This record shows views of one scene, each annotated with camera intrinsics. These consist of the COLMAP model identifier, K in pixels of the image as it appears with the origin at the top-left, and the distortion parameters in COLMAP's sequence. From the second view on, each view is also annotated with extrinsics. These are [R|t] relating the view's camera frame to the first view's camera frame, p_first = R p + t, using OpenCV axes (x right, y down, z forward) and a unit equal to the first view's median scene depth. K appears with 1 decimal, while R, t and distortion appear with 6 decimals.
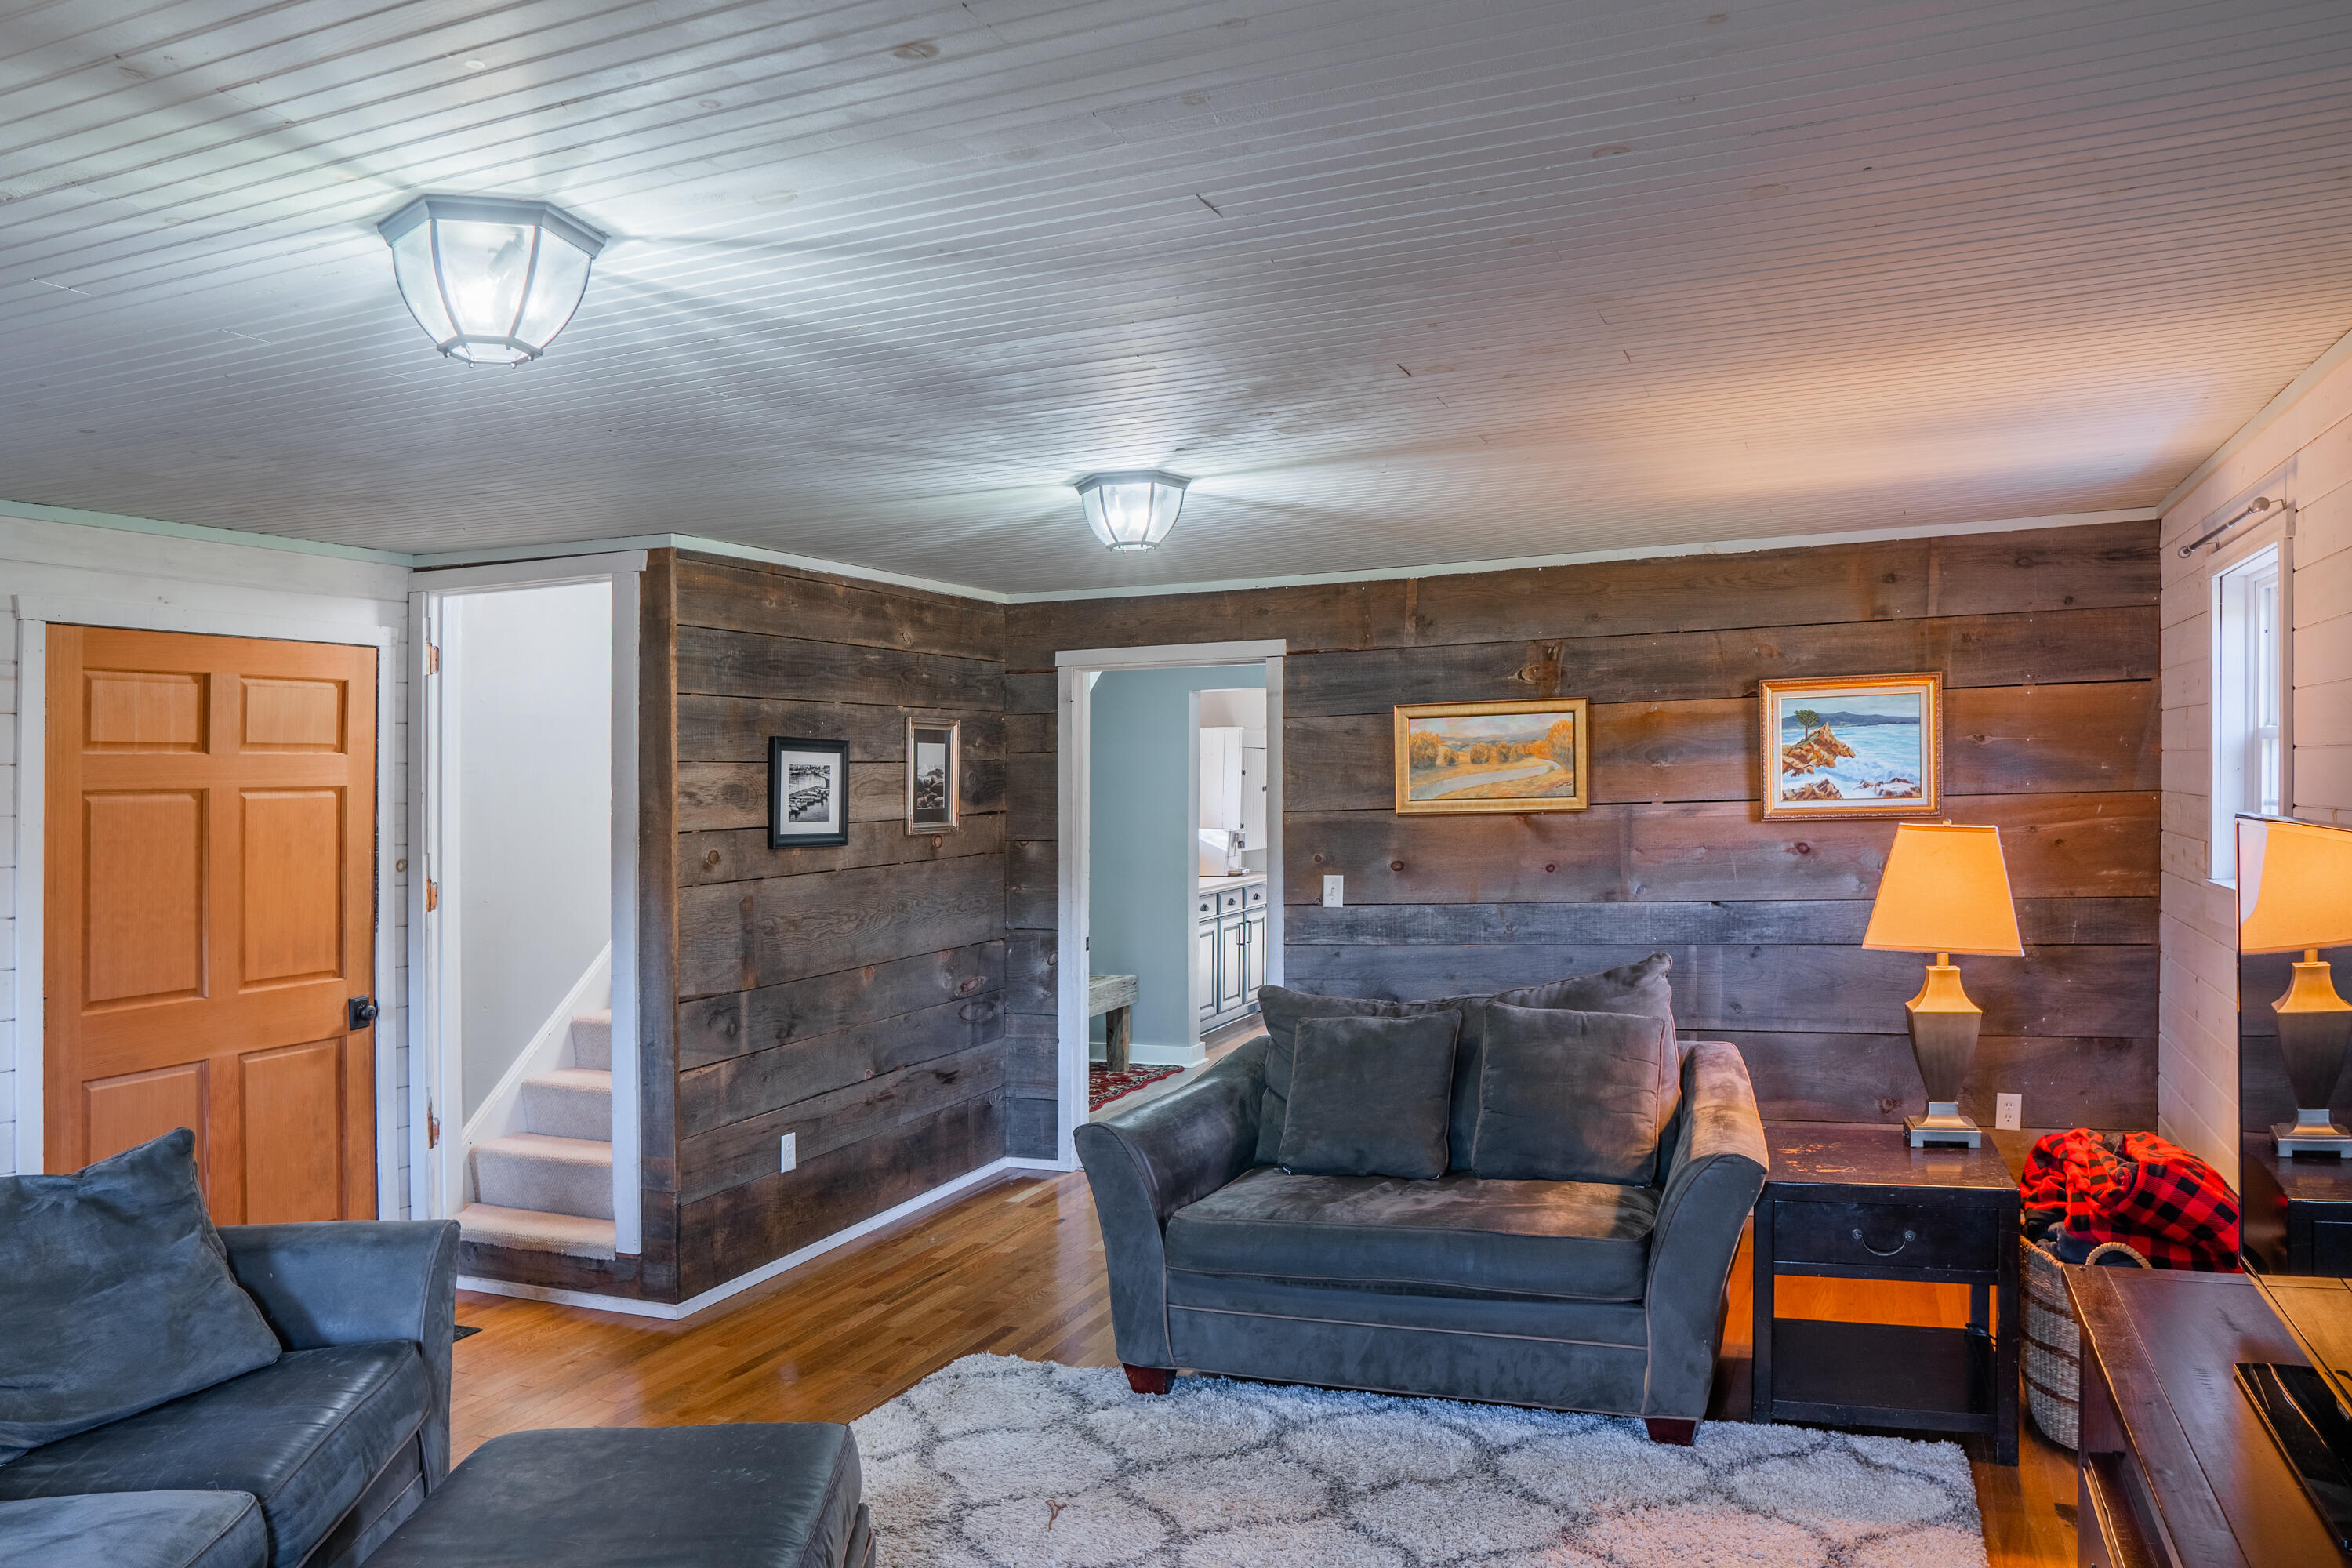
lens RADIAL K [[1677.1, 0, 1174.8], [0, 1677.1, 756.5], [0, 0, 1]] dist [-0.079380, 0.031275]
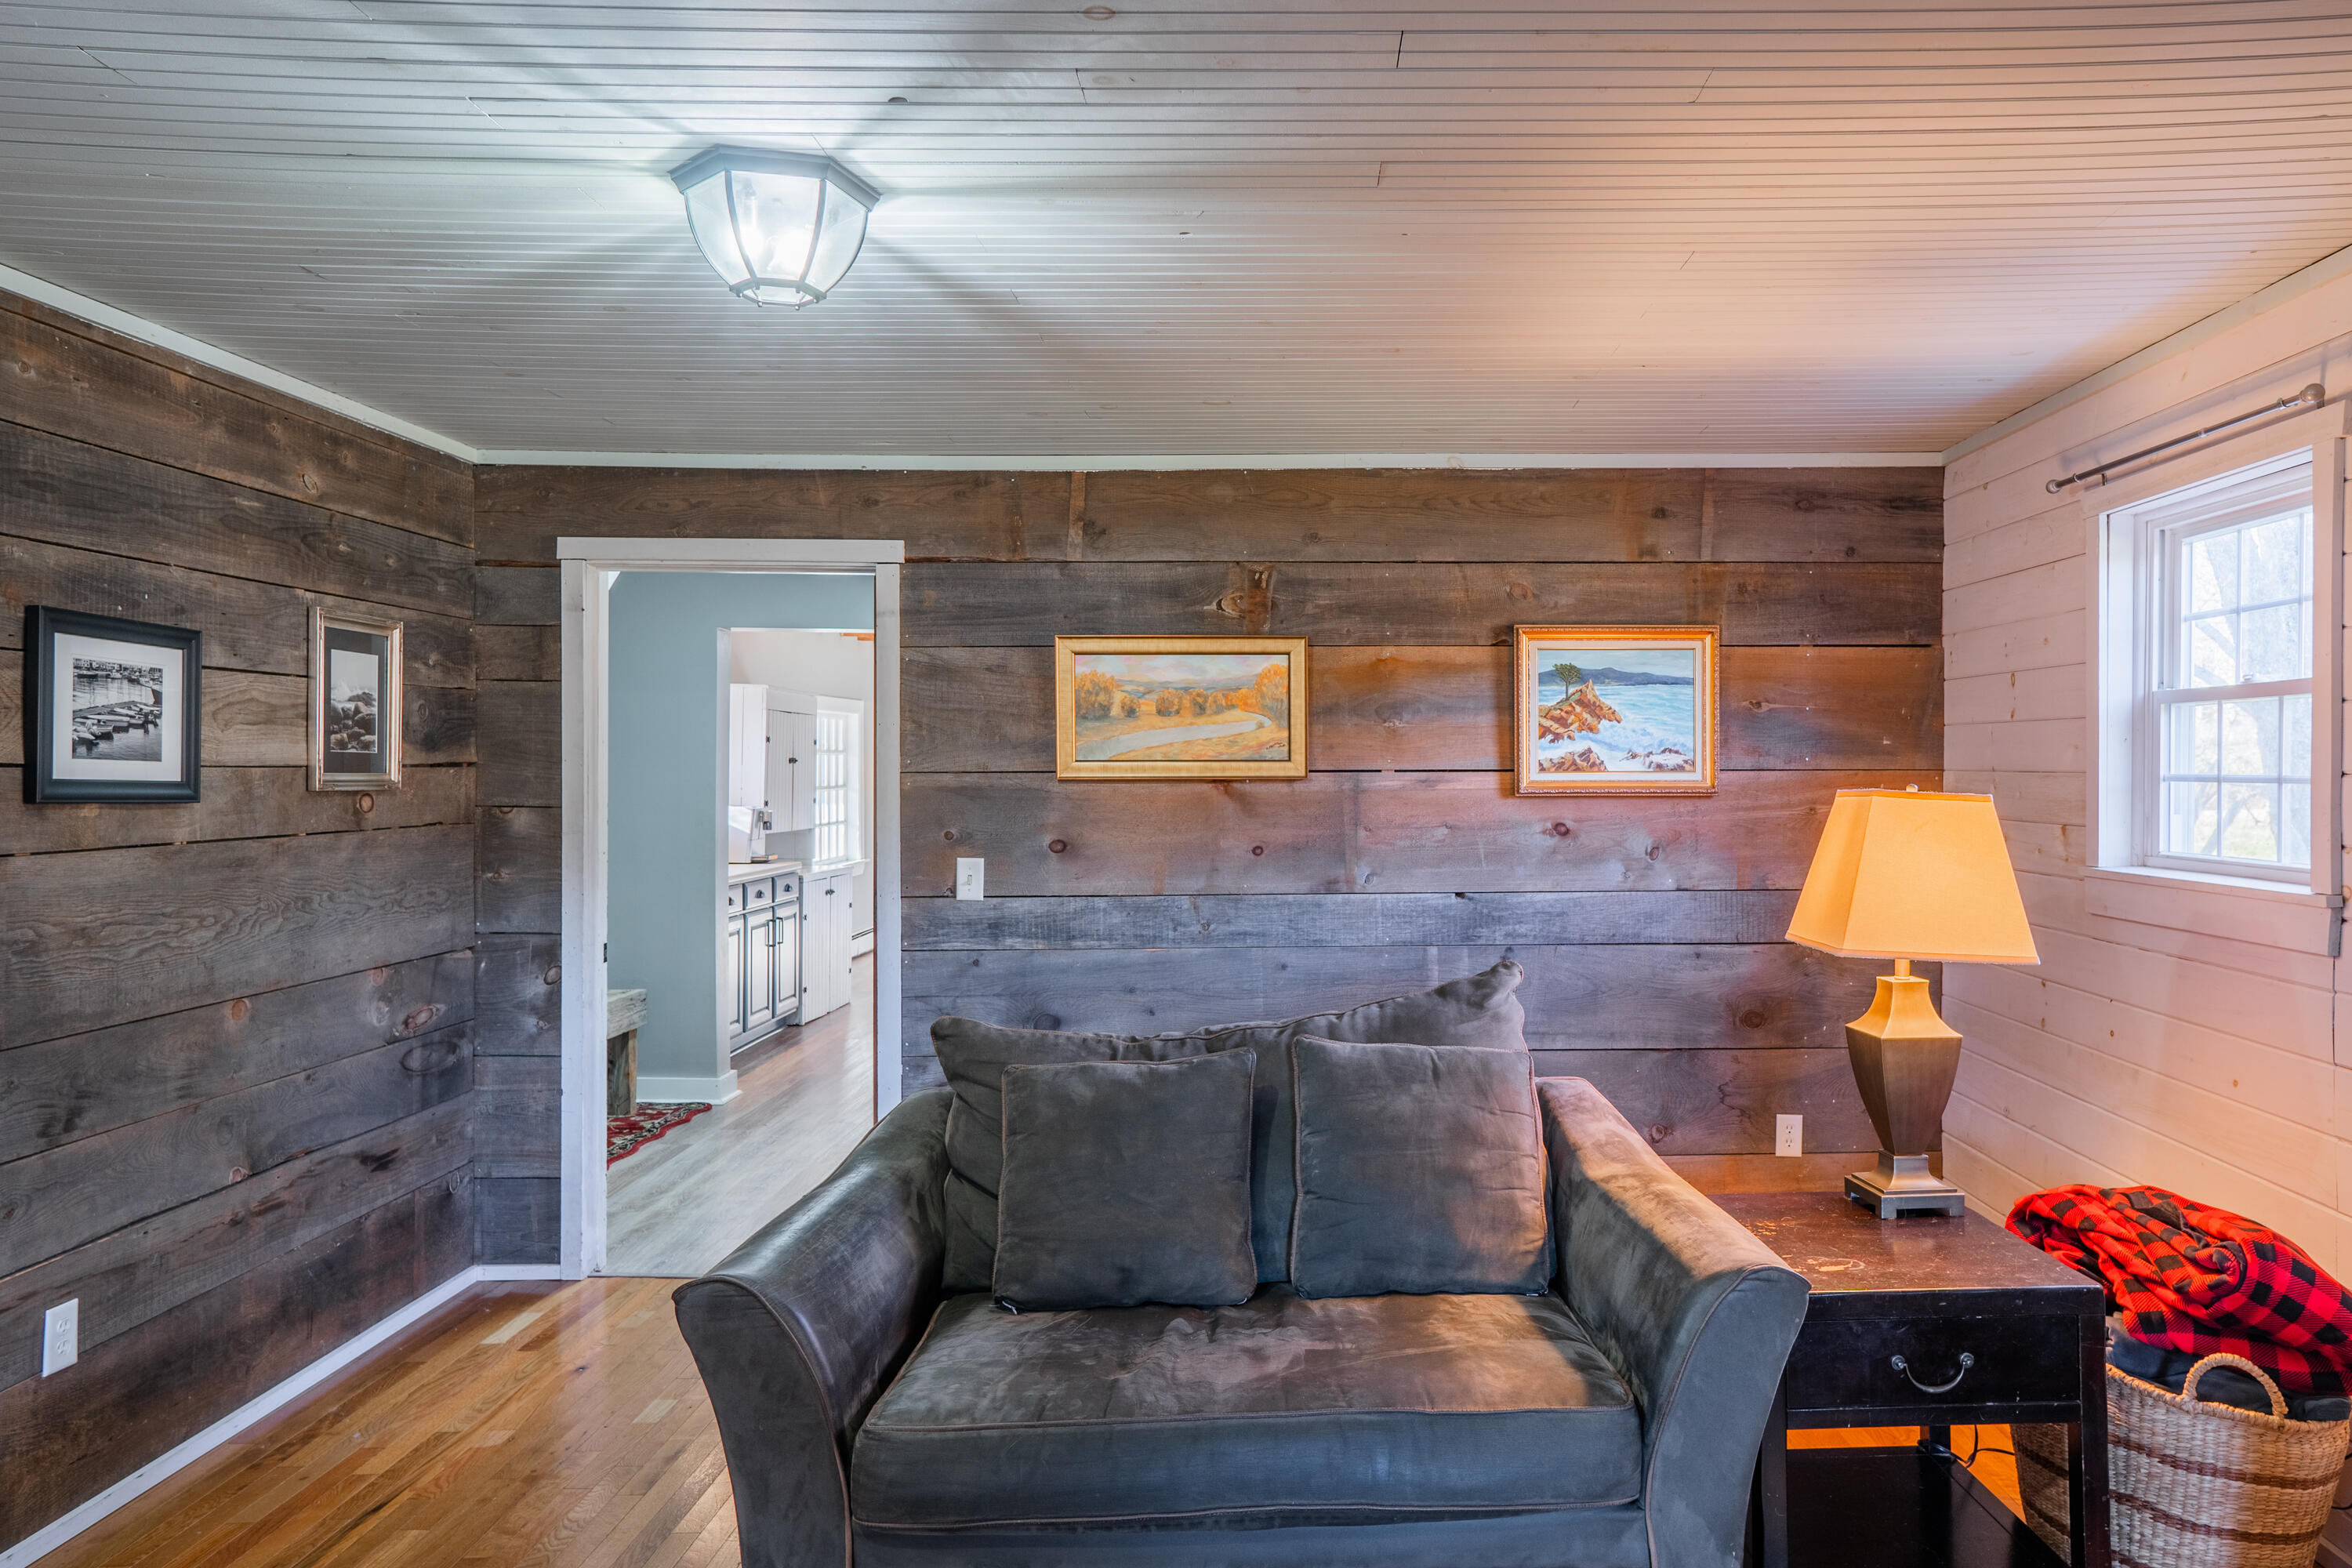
lens RADIAL K [[1541.8, 0, 1253.1], [0, 1541.8, 841.4], [0, 0, 1]] dist [-0.024675, 0.060107]
pose [[0.917893, 0.011247, 0.396668, -0.066923], [-0.031764, 0.998473, 0.045191, 0.029912], [-0.395554, -0.054080, 0.916849, 0.335512]]
